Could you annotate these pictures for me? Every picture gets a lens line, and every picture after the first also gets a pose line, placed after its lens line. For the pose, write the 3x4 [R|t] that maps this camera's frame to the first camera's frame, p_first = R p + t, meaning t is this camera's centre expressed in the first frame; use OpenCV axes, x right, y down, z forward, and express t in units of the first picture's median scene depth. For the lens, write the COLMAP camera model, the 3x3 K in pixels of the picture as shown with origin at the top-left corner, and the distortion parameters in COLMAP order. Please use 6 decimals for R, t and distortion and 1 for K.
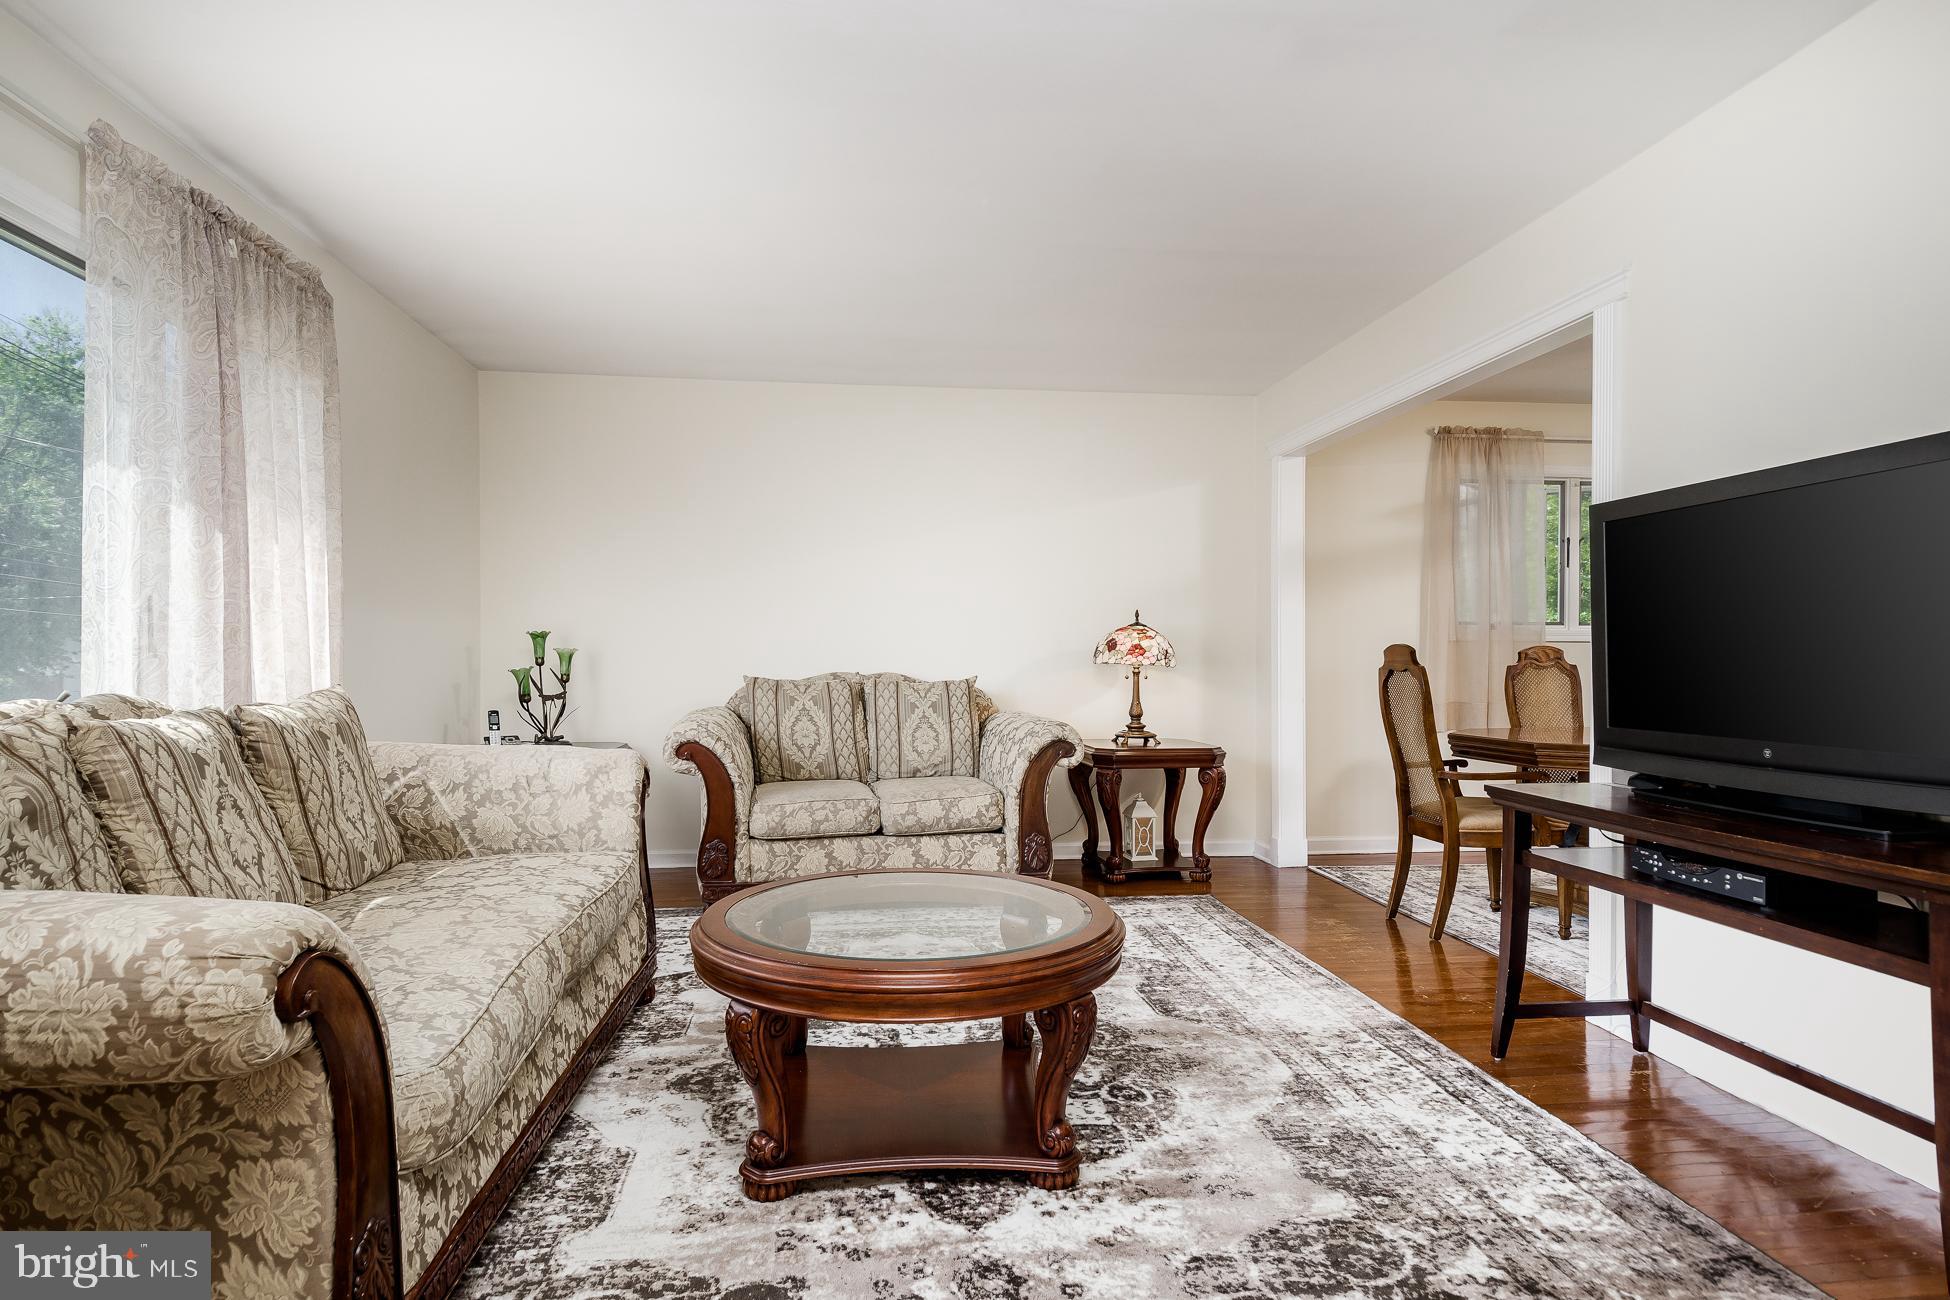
lens RADIAL K [[1062.9, 0, 945.9], [0, 1062.9, 655.7], [0, 0, 1]] dist [0.014451, -0.000145]
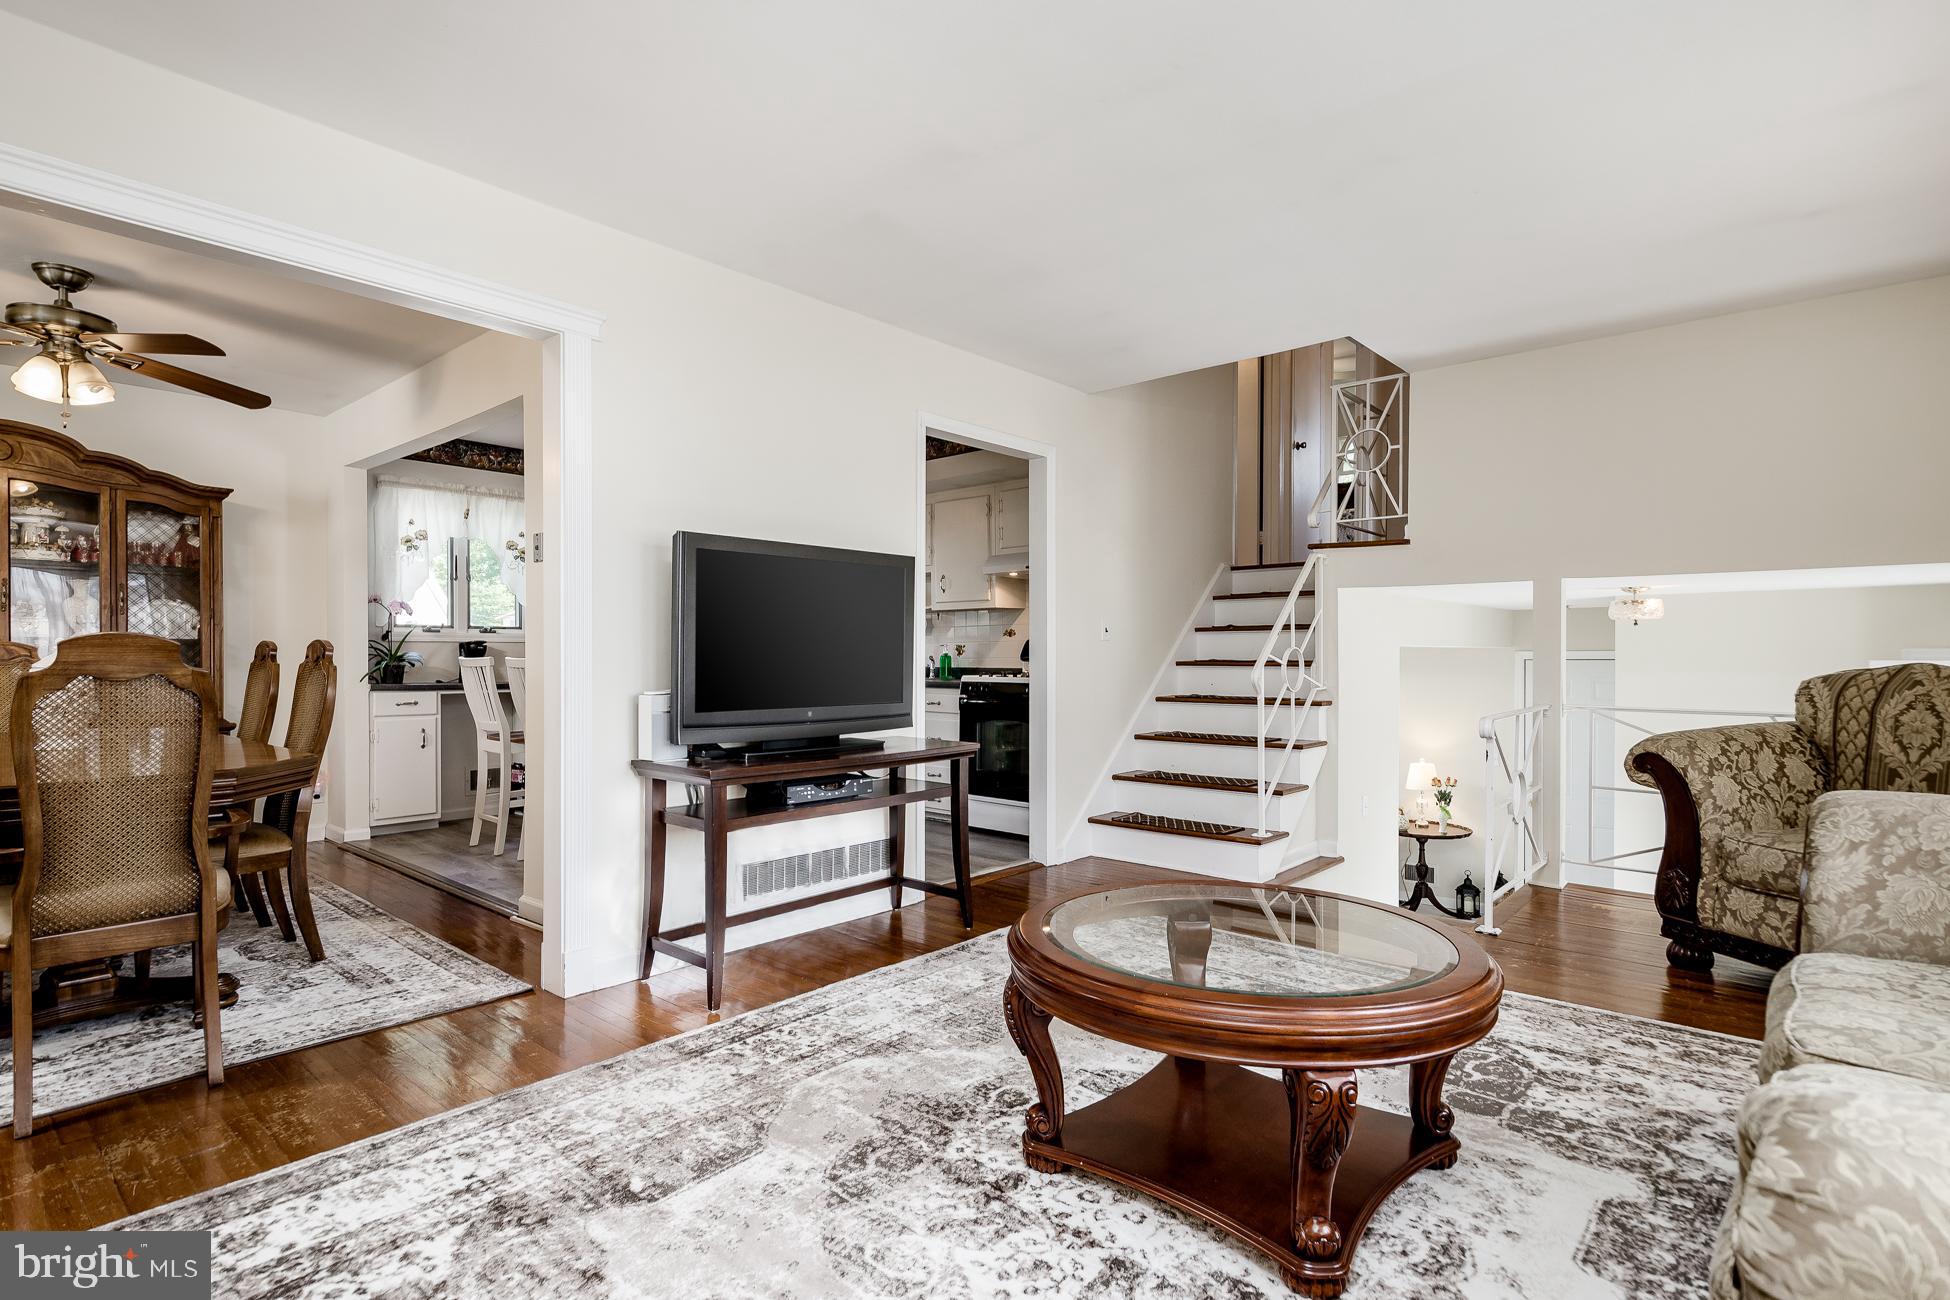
lens RADIAL K [[964.5, 0, 971.6], [0, 964.5, 658.0], [0, 0, 1]] dist [0.003274, -0.000458]
pose [[-0.678818, -0.006995, 0.734274, -0.498668], [-0.003228, 0.999973, 0.006543, -0.005612], [-0.734300, 0.002072, -0.678822, 1.771869]]
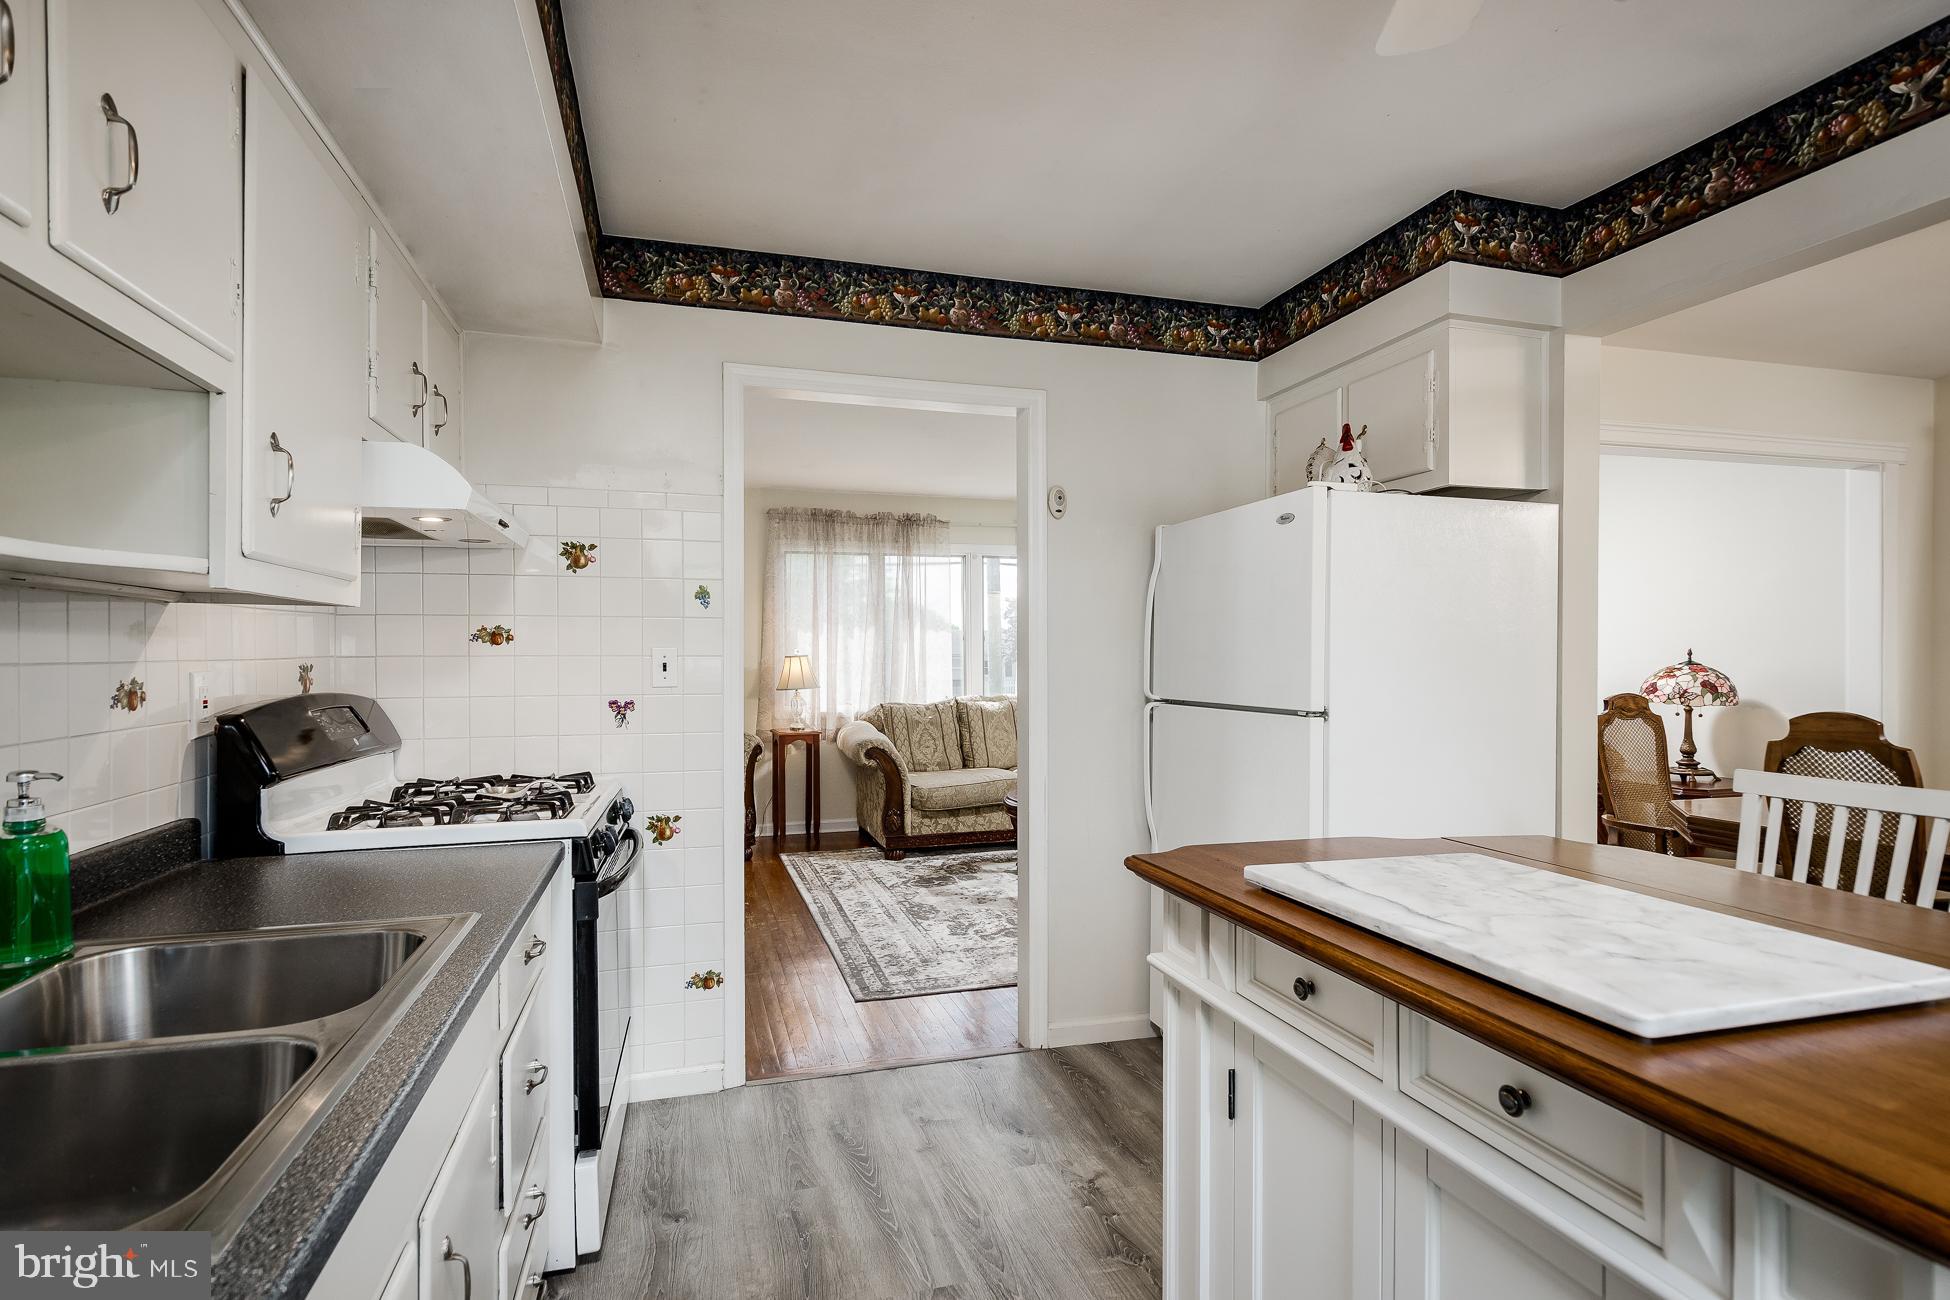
lens RADIAL K [[964.5, 0, 971.6], [0, 964.5, 658.0], [0, 0, 1]] dist [0.003274, -0.000458]
pose [[0.190646, 0.001343, -0.981658, 2.168561], [-0.000365, 0.999999, 0.001297, -0.087176], [0.981659, 0.000112, 0.190646, 0.300515]]
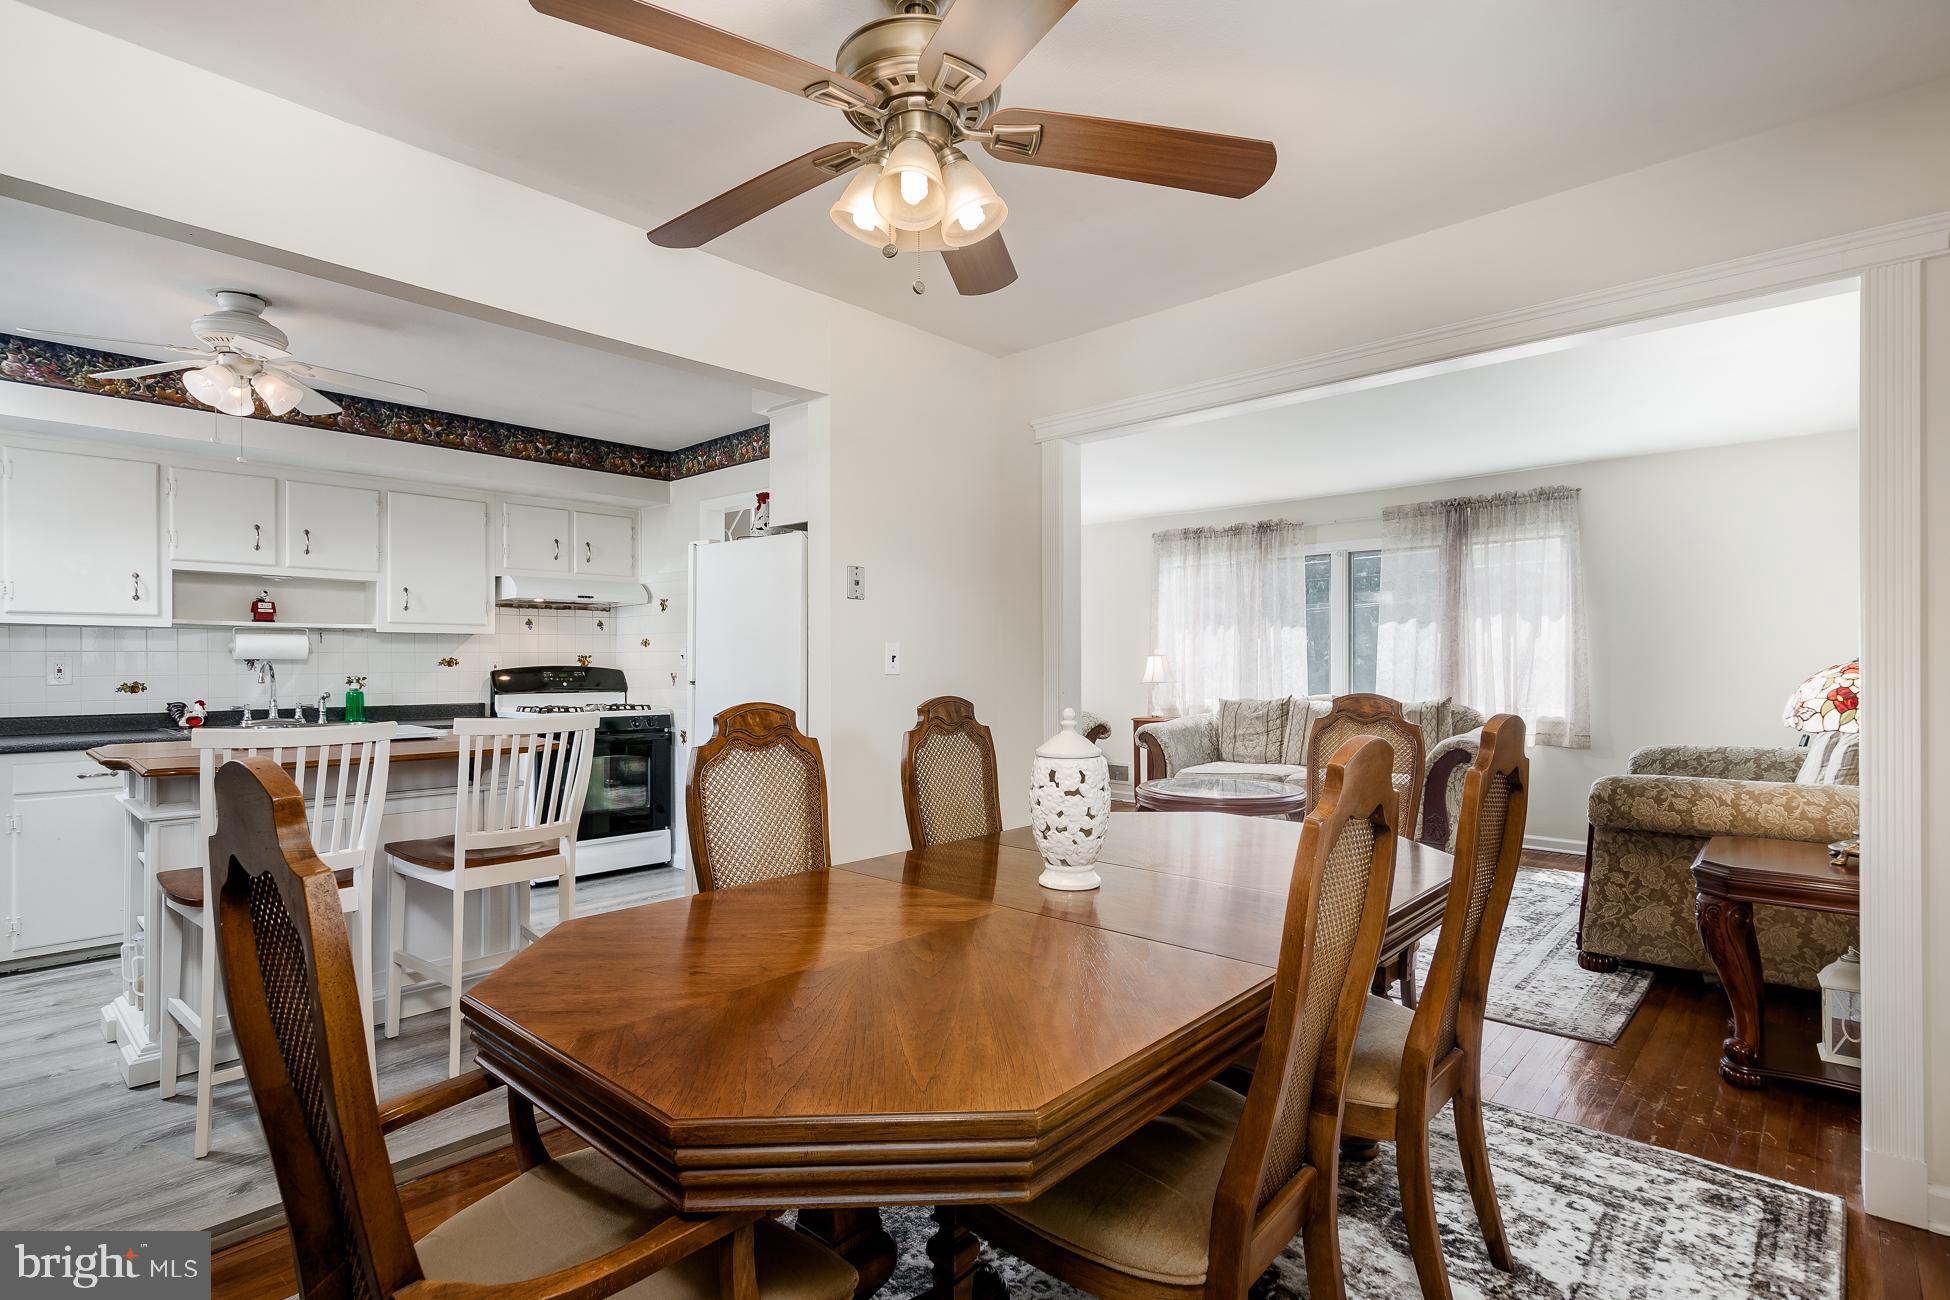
lens RADIAL K [[930.3, 0, 976.6], [0, 930.3, 660.5], [0, 0, 1]] dist [-0.002592, -0.001191]
pose [[-0.745242, -0.004249, -0.666781, 1.947793], [-0.000816, 0.999985, -0.005461, -0.052388], [0.666794, -0.003526, -0.745234, 2.323704]]
